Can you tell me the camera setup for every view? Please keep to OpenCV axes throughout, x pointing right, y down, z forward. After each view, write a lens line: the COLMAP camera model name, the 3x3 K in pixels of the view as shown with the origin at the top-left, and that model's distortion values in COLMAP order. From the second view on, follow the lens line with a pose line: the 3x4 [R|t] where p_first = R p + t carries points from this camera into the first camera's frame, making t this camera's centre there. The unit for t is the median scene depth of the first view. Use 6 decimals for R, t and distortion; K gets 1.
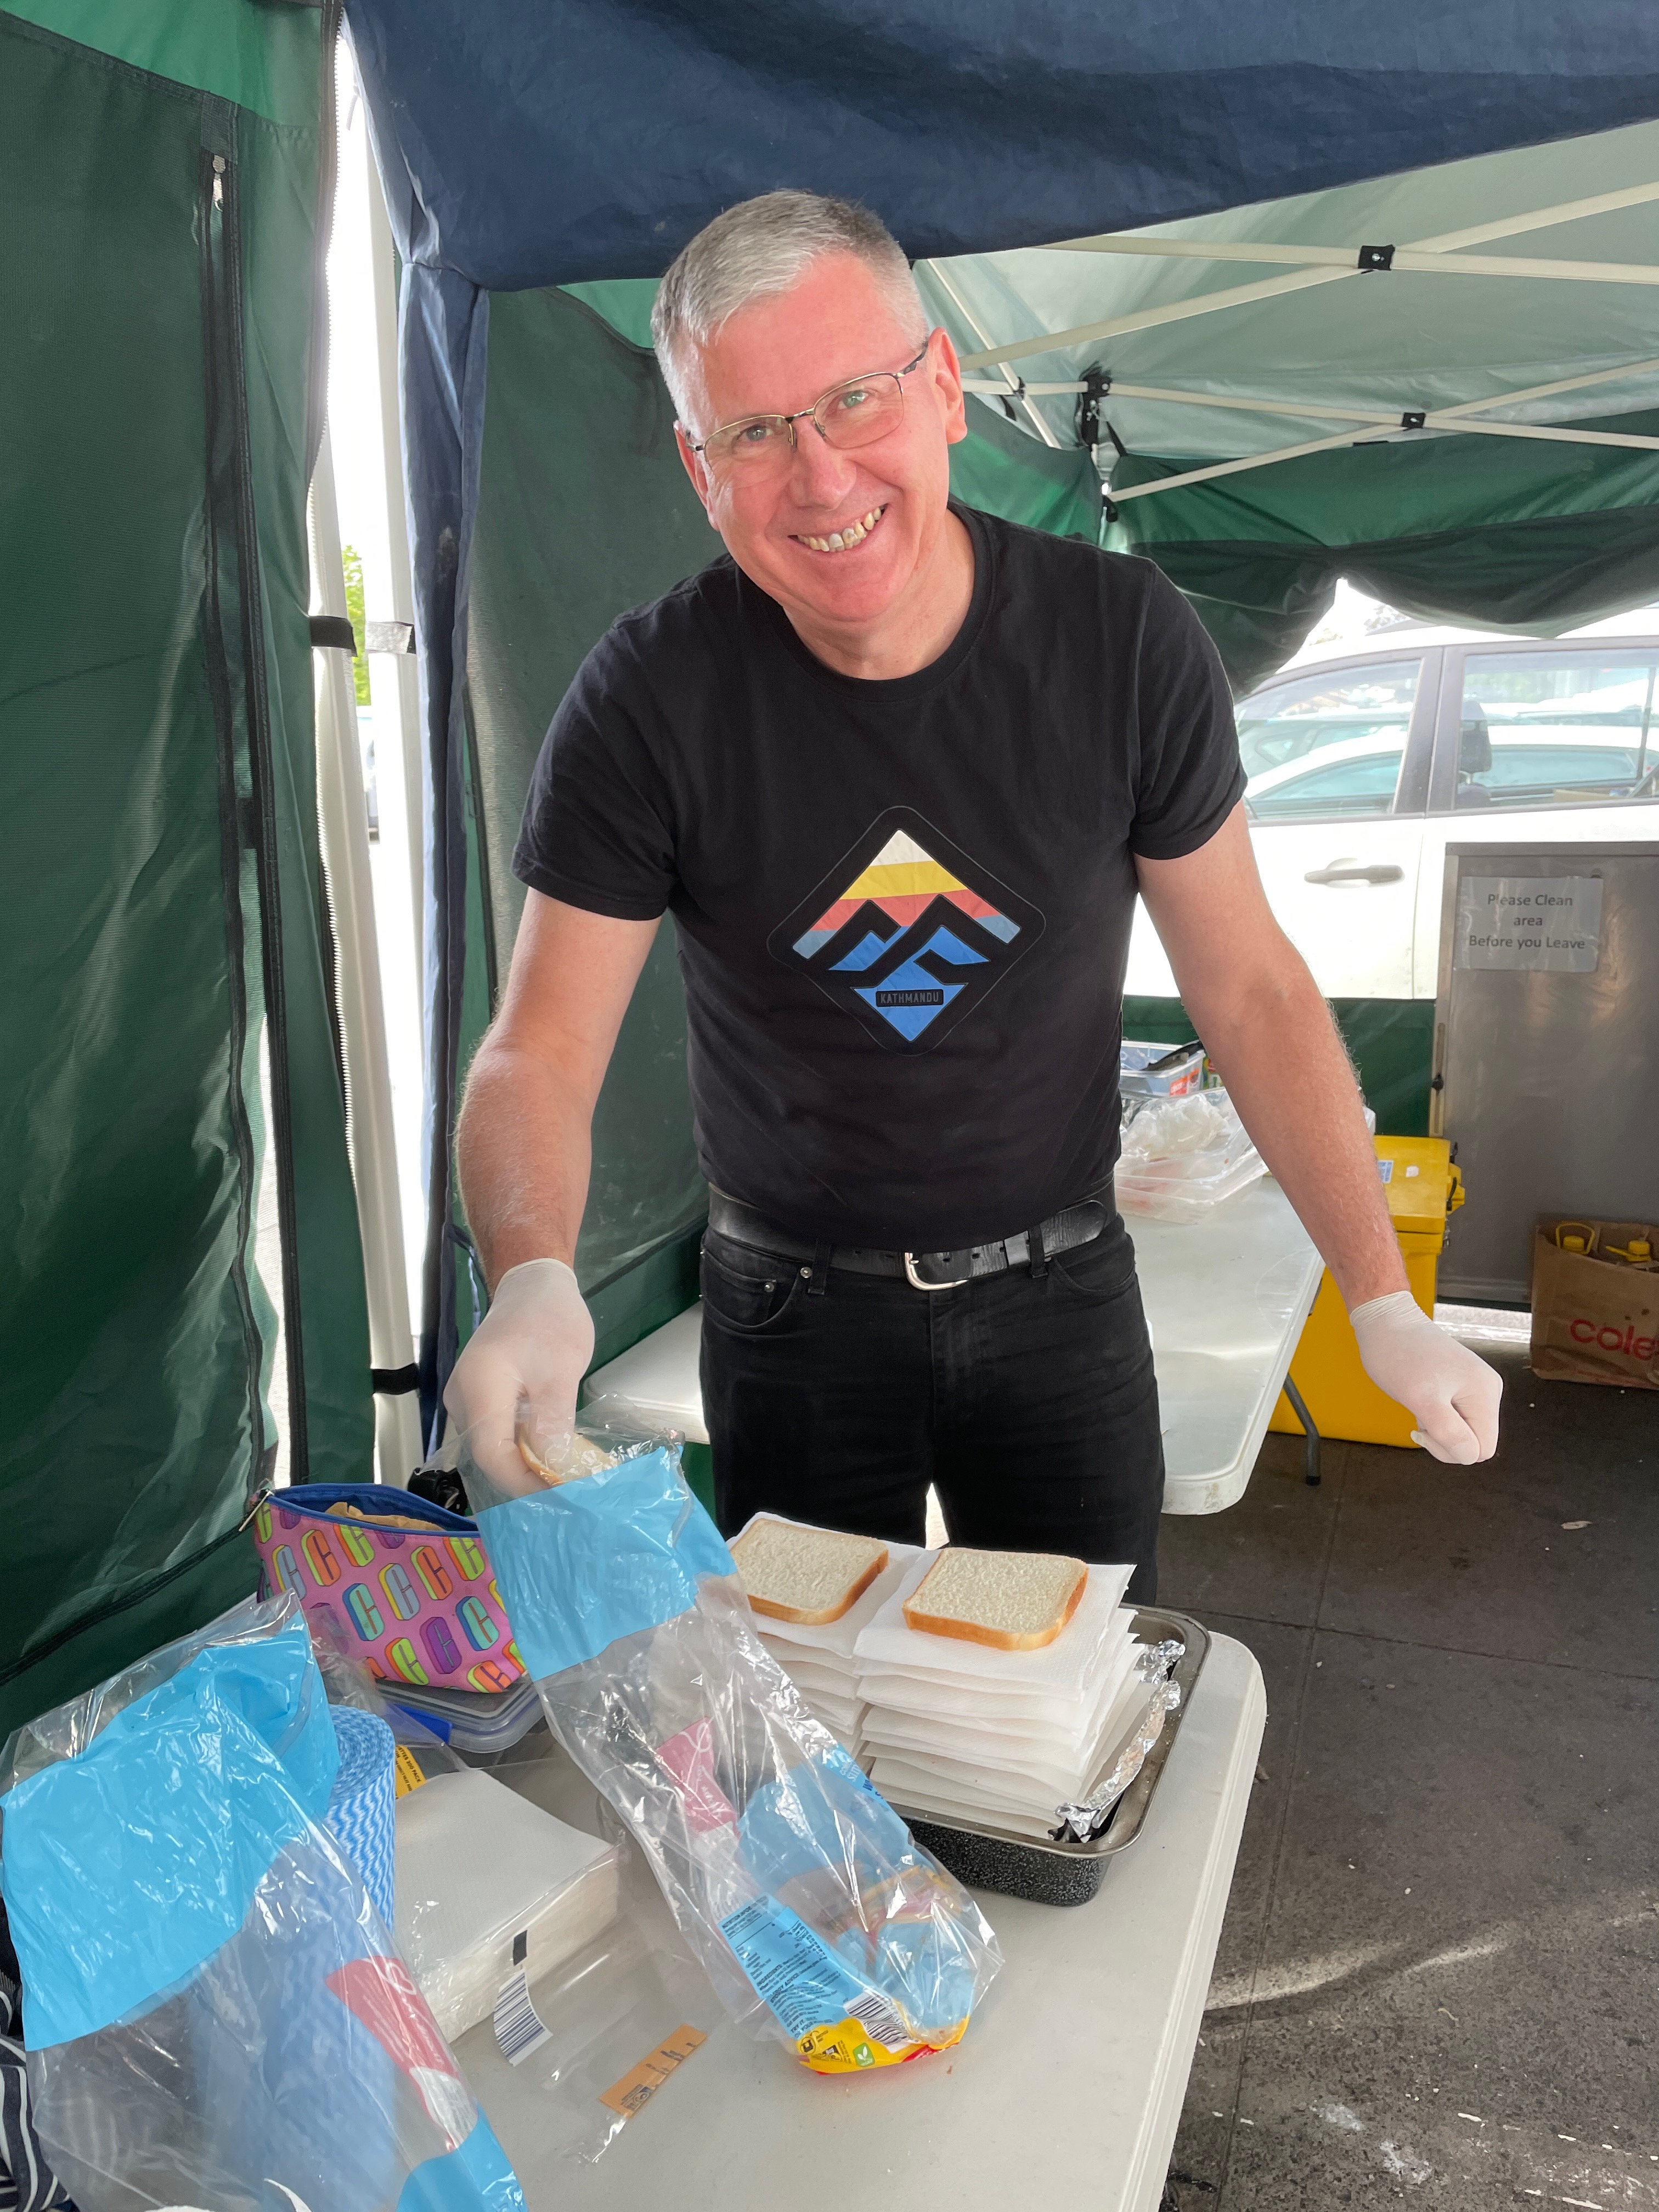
lens RADIAL K [[1679.0, 0, 856.5], [0, 1679.0, 1113.4], [0, 0, 1]] dist [0.080918, -0.122838]
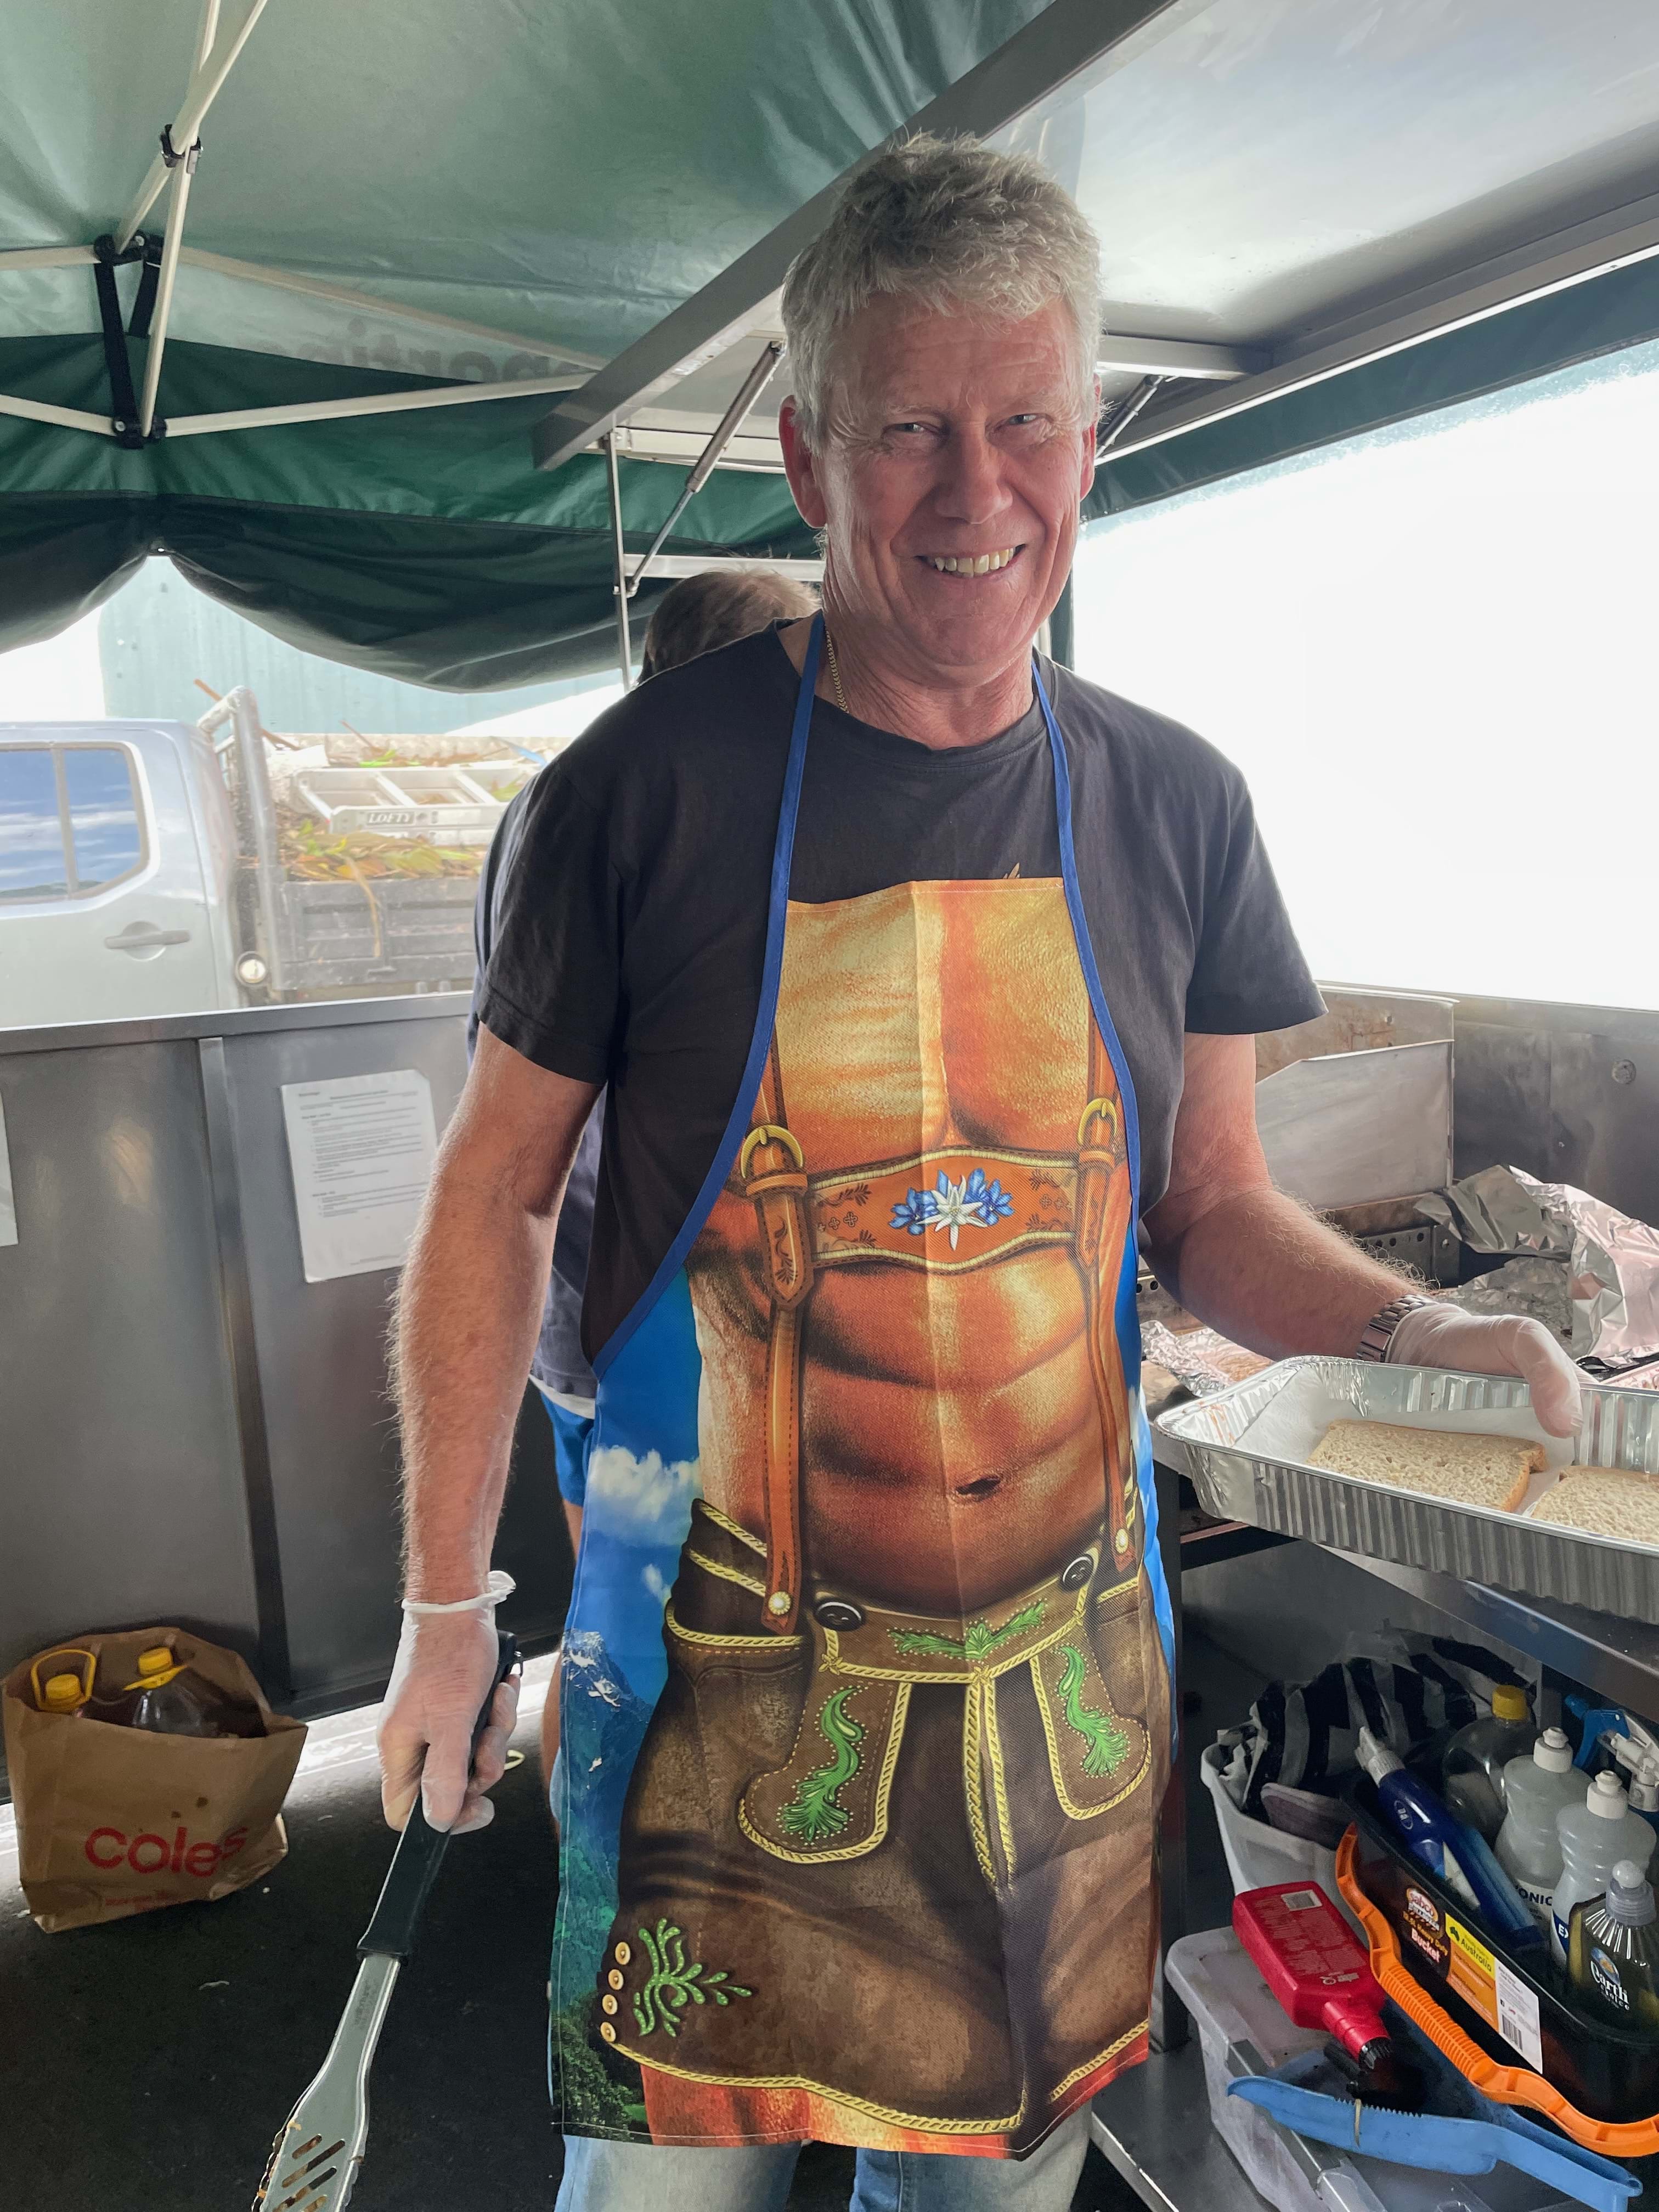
lens RADIAL K [[1679.0, 0, 856.5], [0, 1679.0, 1113.4], [0, 0, 1]] dist [0.080918, -0.122838]
pose [[0.683148, -0.145902, 0.715557, 0.221439], [0.169610, 0.984745, 0.038862, -0.108904], [-0.710311, 0.094817, 0.697473, 0.373374]]
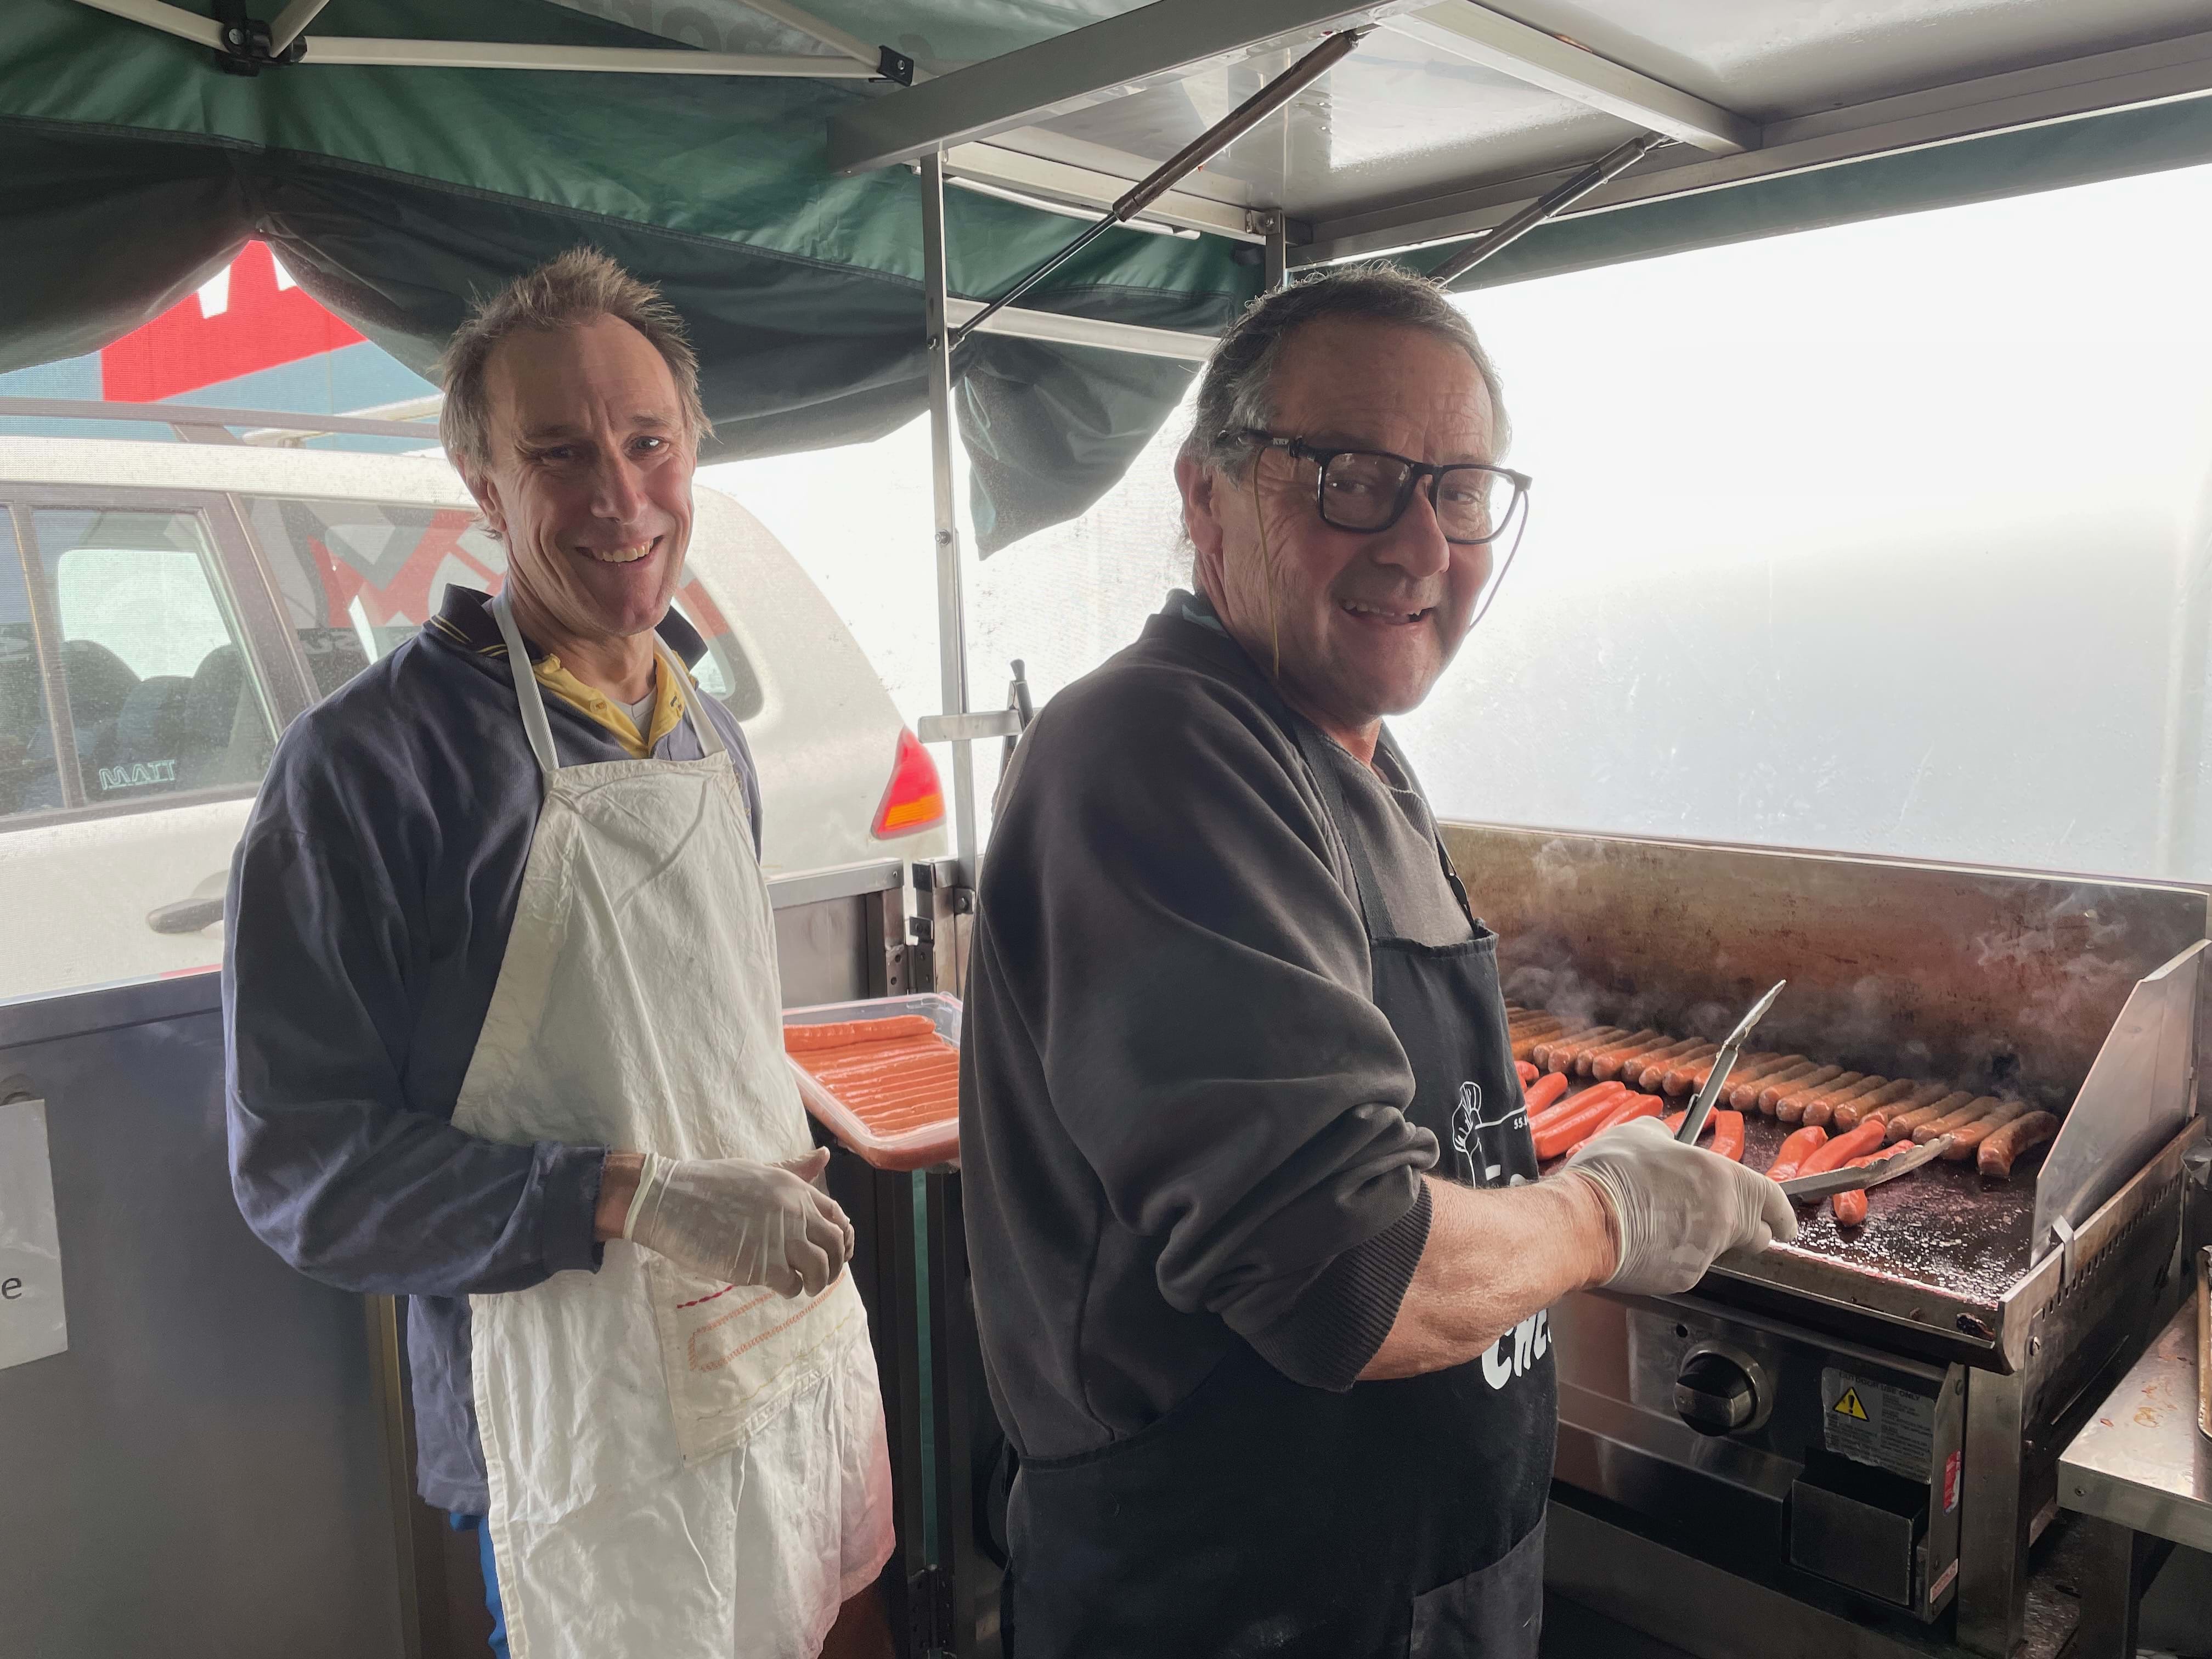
lens RADIAL K [[1679.0, 0, 1140.8], [0, 1679.0, 823.6], [0, 0, 1]] dist [0.080918, -0.122838]
pose [[0.372853, -0.124774, 0.919463, 0.211532], [0.190907, 0.980033, 0.055579, -0.183583], [-0.908039, 0.154809, 0.389229, 0.673350]]
